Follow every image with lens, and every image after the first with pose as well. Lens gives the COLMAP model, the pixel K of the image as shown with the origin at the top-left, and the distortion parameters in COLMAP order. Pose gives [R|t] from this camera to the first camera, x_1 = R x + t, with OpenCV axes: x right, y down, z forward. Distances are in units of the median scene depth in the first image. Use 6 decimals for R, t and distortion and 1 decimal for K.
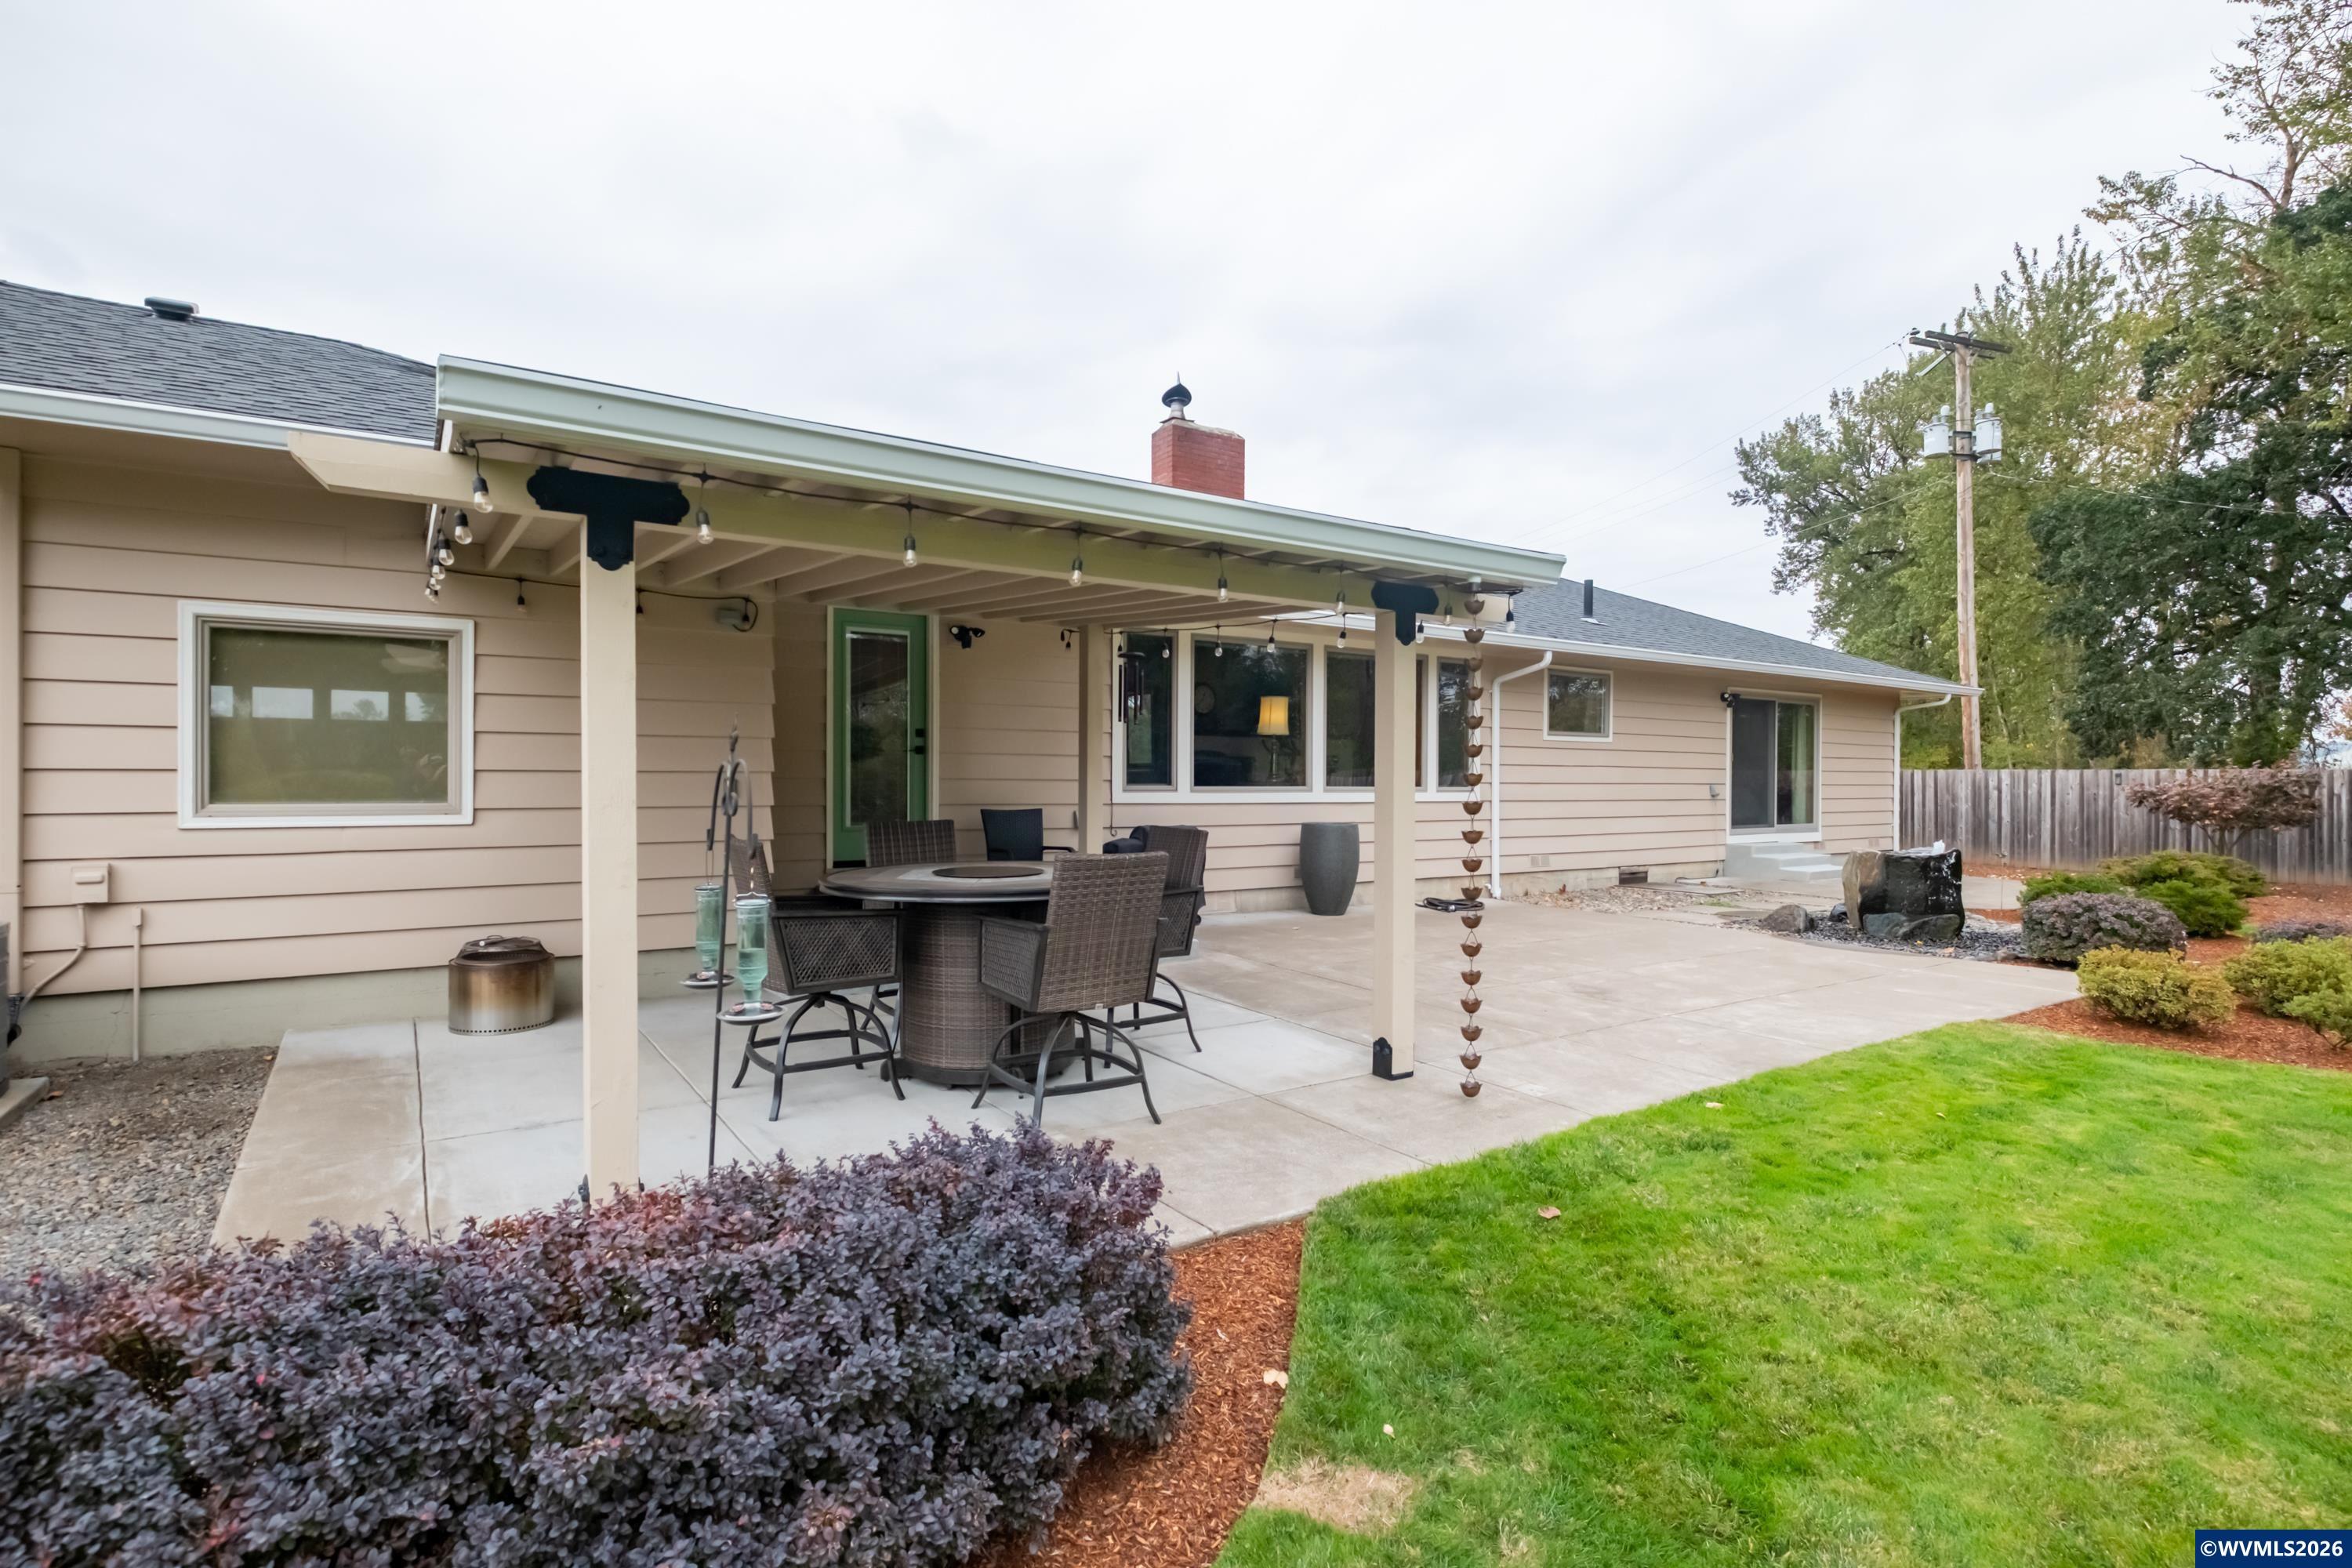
lens RADIAL K [[1142.5, 0, 1170.2], [0, 1142.5, 765.1], [0, 0, 1]] dist [0.000213, -0.000218]
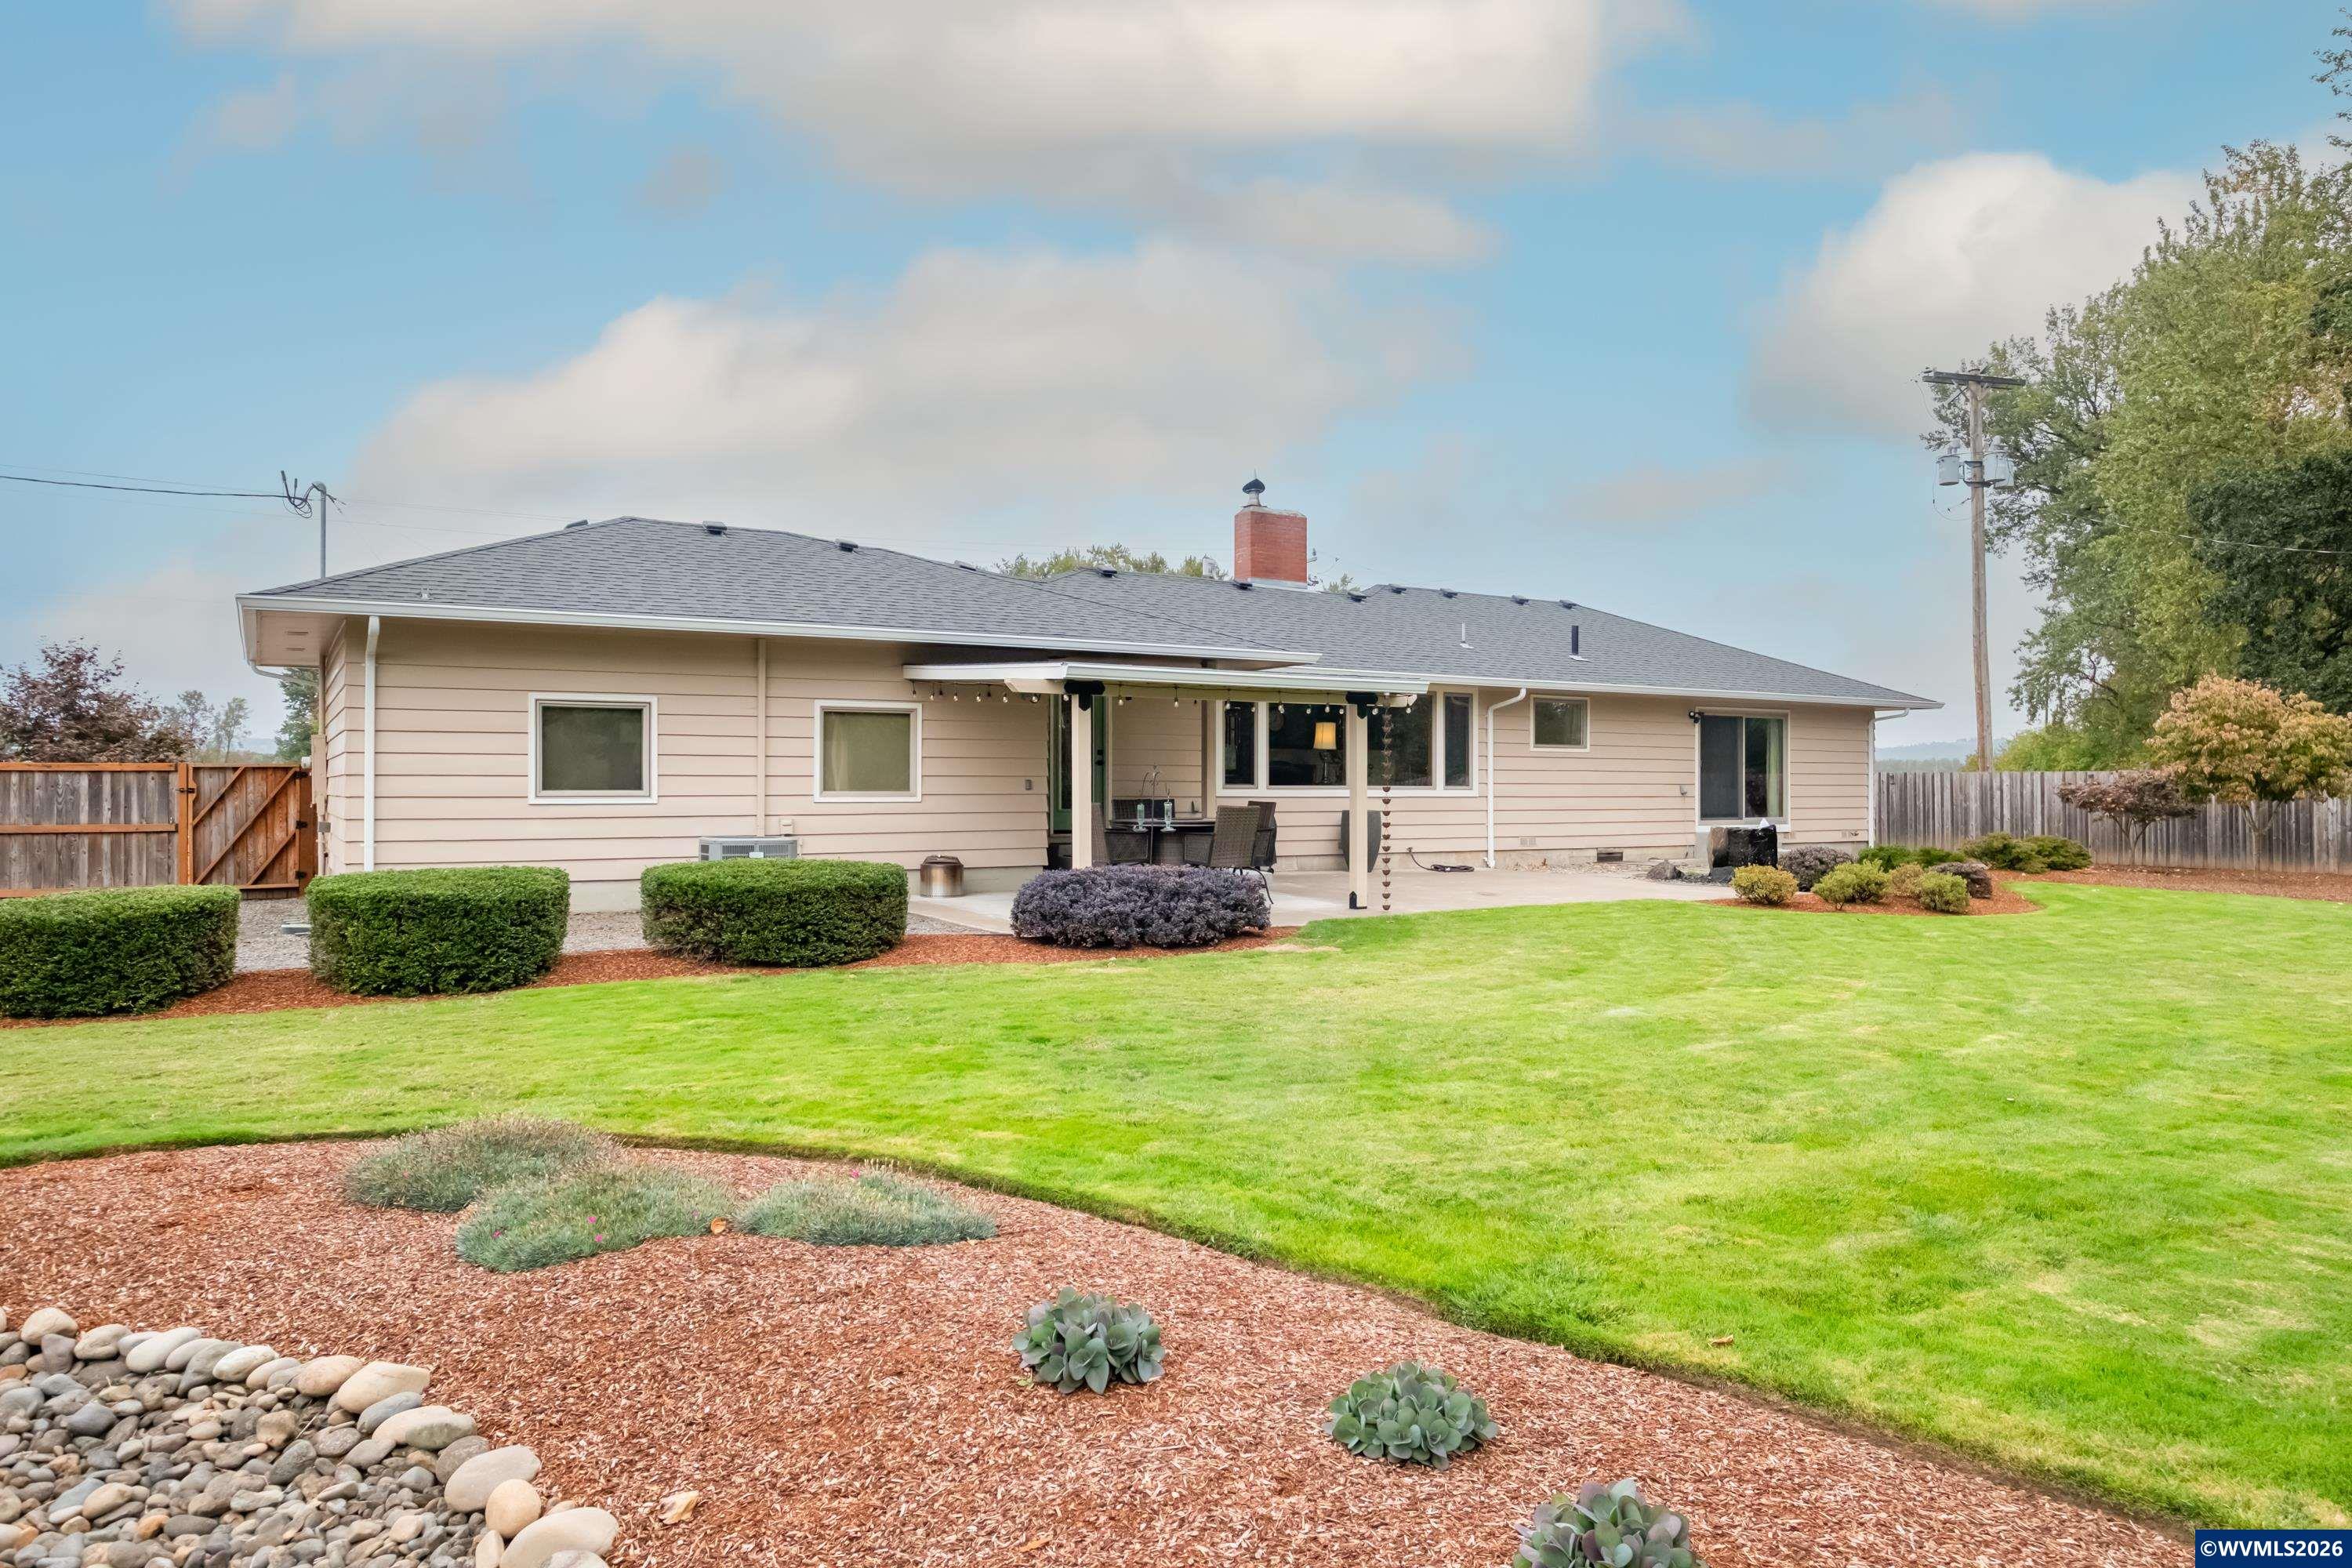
lens RADIAL K [[1461.8, 0, 1176.0], [0, 1461.8, 784.0], [0, 0, 1]] dist [-0.000147, 0.000836]
pose [[0.999122, -0.004358, -0.041663, -0.015326], [0.004739, 0.999948, 0.009049, -0.000865], [0.041621, -0.009238, 0.999091, -0.673541]]
